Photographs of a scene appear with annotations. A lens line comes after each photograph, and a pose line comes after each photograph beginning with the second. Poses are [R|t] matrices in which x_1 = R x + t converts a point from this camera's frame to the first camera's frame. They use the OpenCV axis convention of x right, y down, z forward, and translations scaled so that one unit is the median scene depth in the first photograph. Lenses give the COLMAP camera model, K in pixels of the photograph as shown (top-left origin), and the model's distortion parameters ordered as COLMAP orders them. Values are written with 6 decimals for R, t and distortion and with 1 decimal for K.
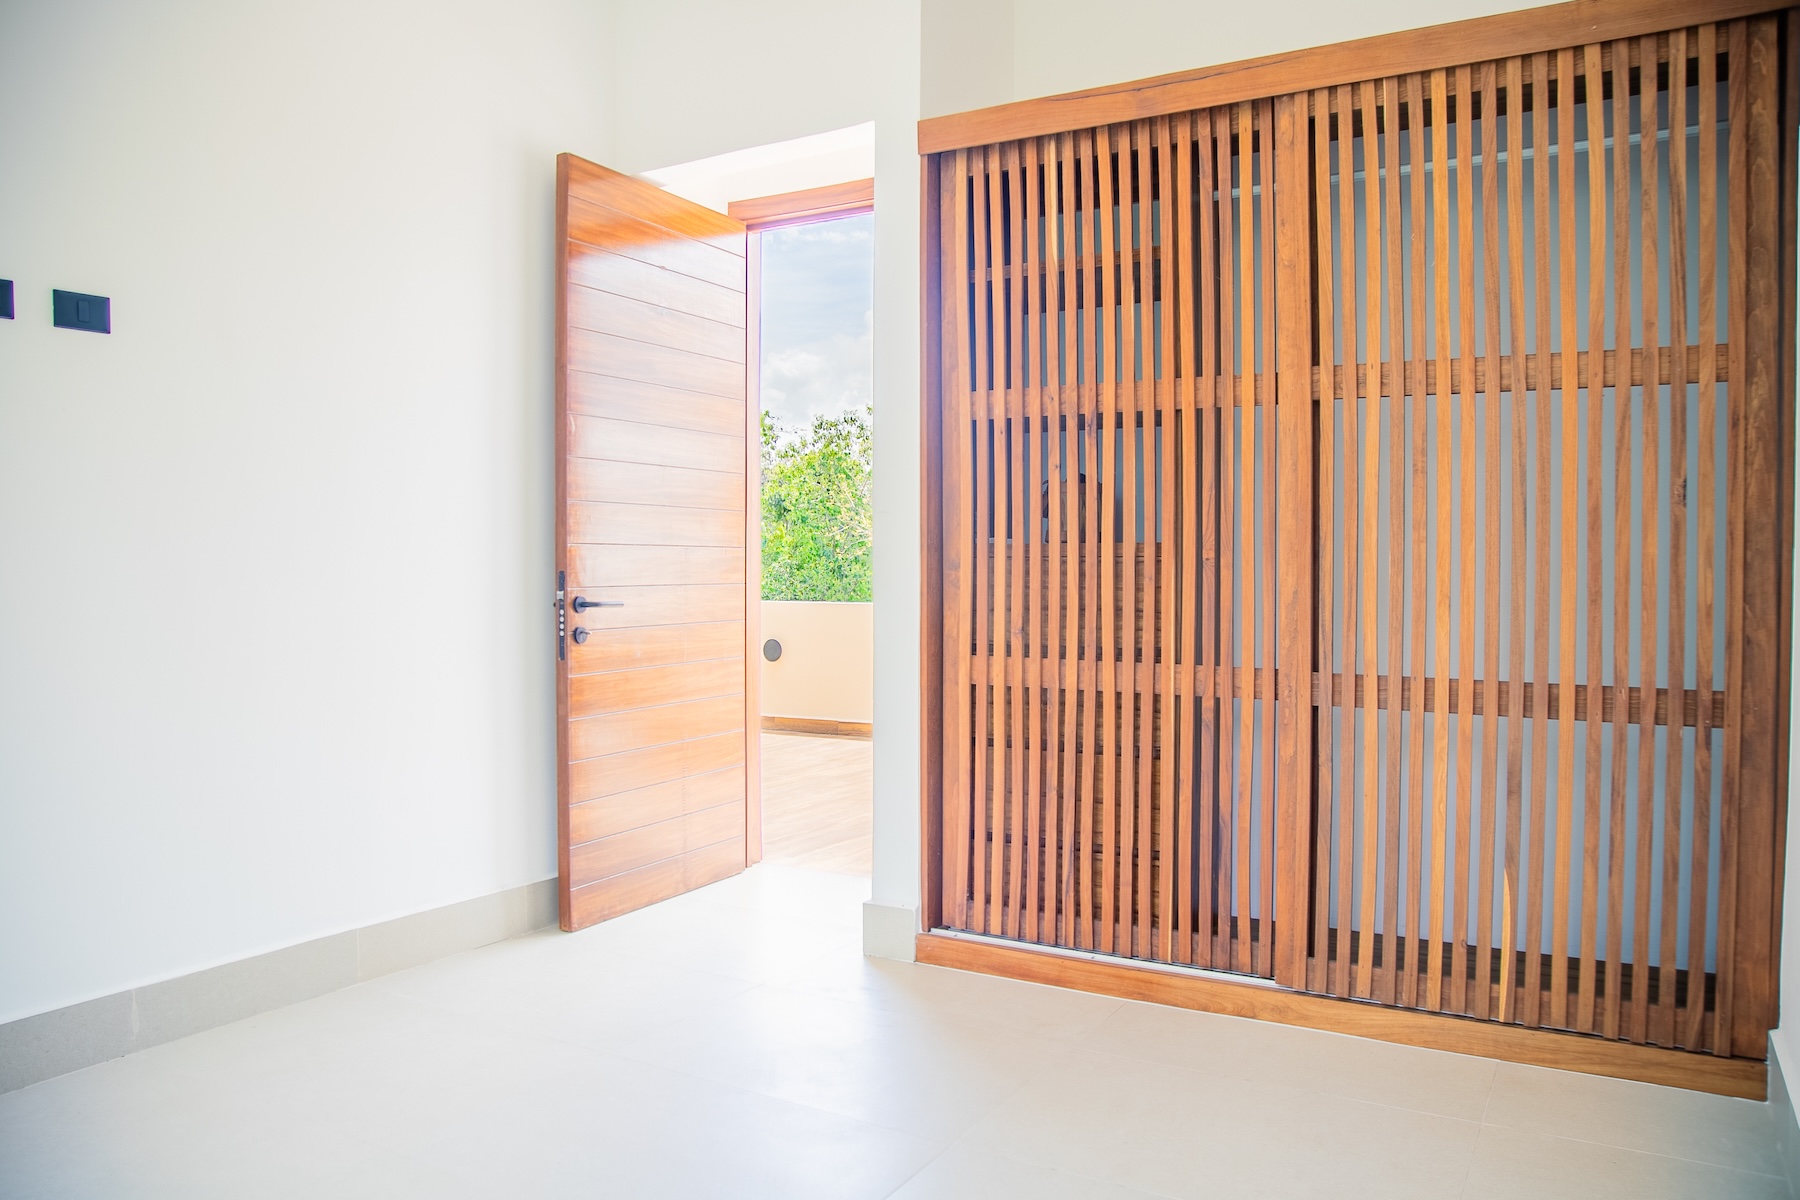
lens RADIAL K [[1240.3, 0, 900.0], [0, 1240.3, 600.0], [0, 0, 1]] dist [-0.052028, 0.008544]
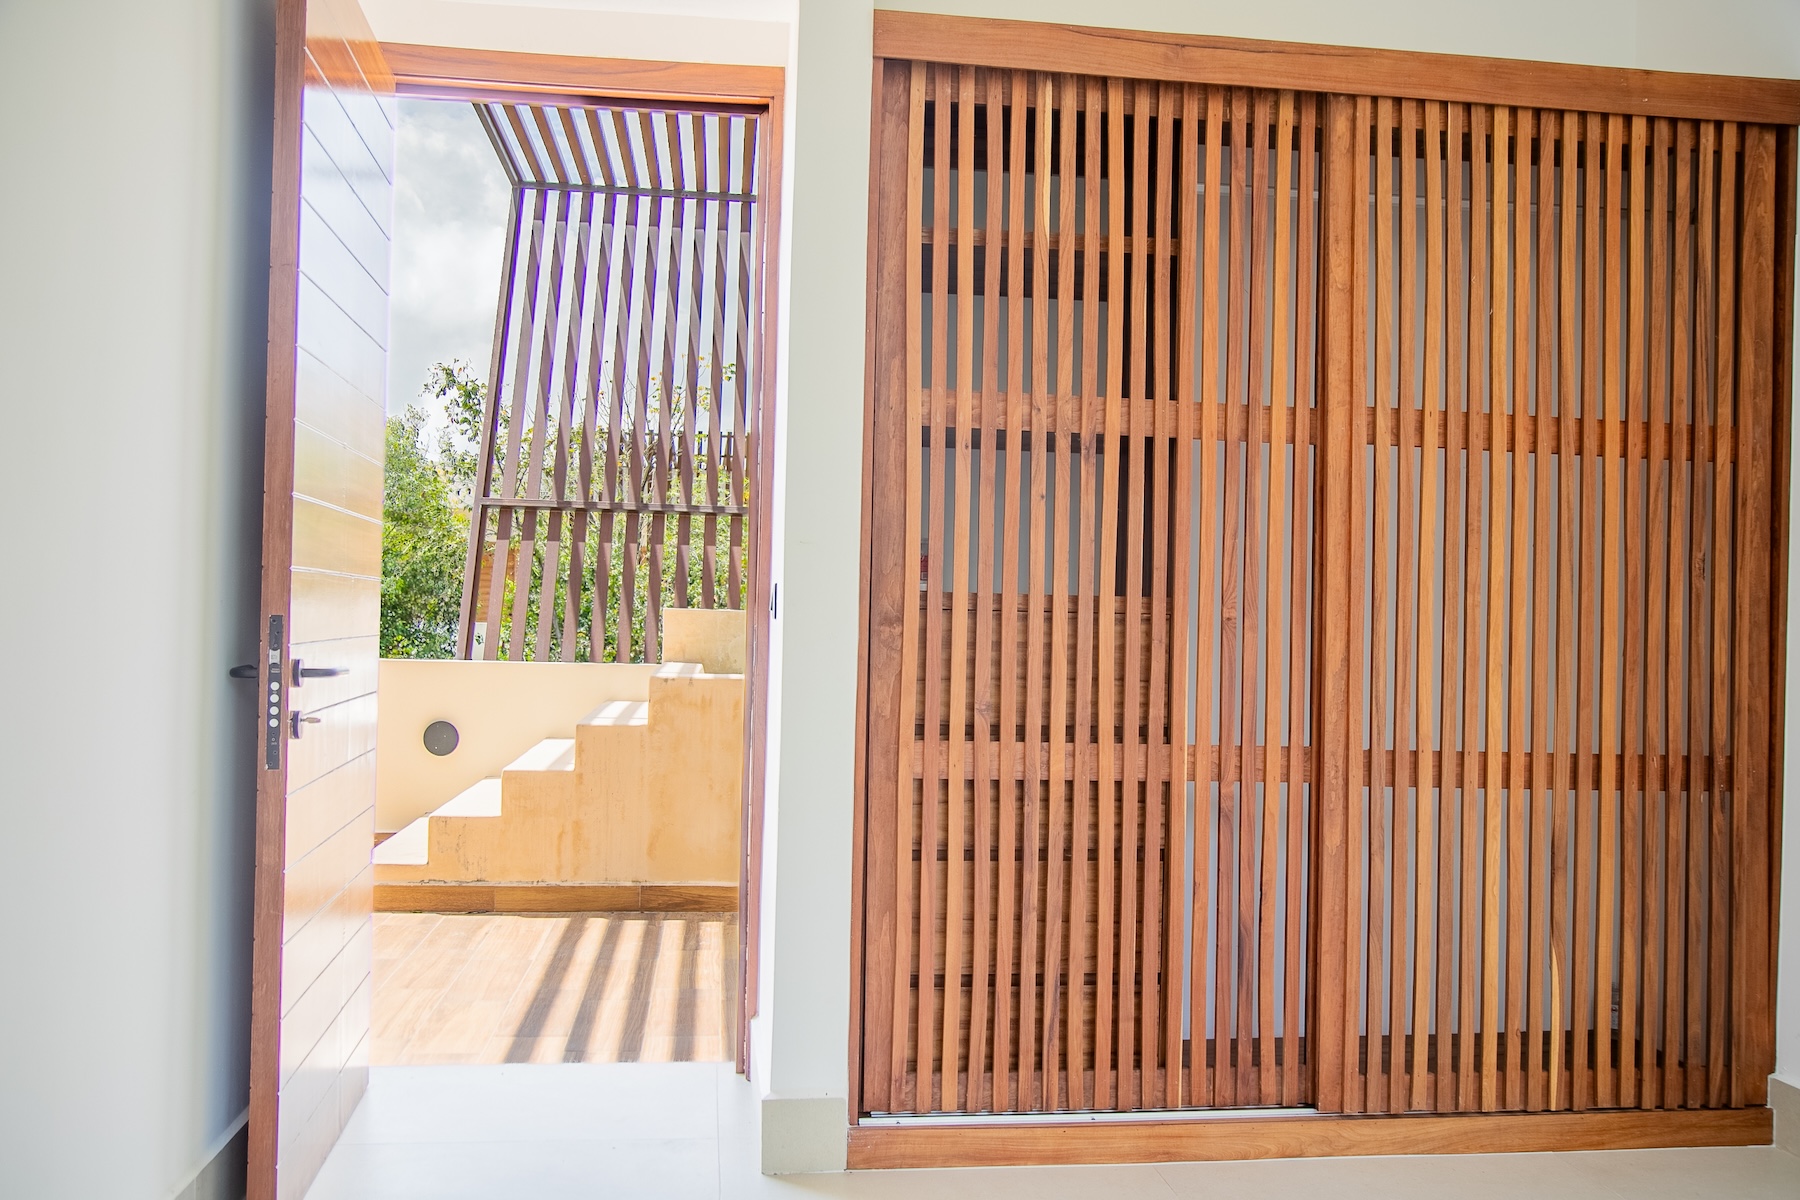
lens RADIAL K [[1514.6, 0, 901.4], [0, 1514.6, 617.7], [0, 0, 1]] dist [-0.006032, 0.000909]
pose [[0.802857, 0.017267, 0.595921, -0.530811], [-0.005873, 0.999761, -0.021056, -0.010393], [-0.596142, 0.013405, 0.802767, 0.292058]]
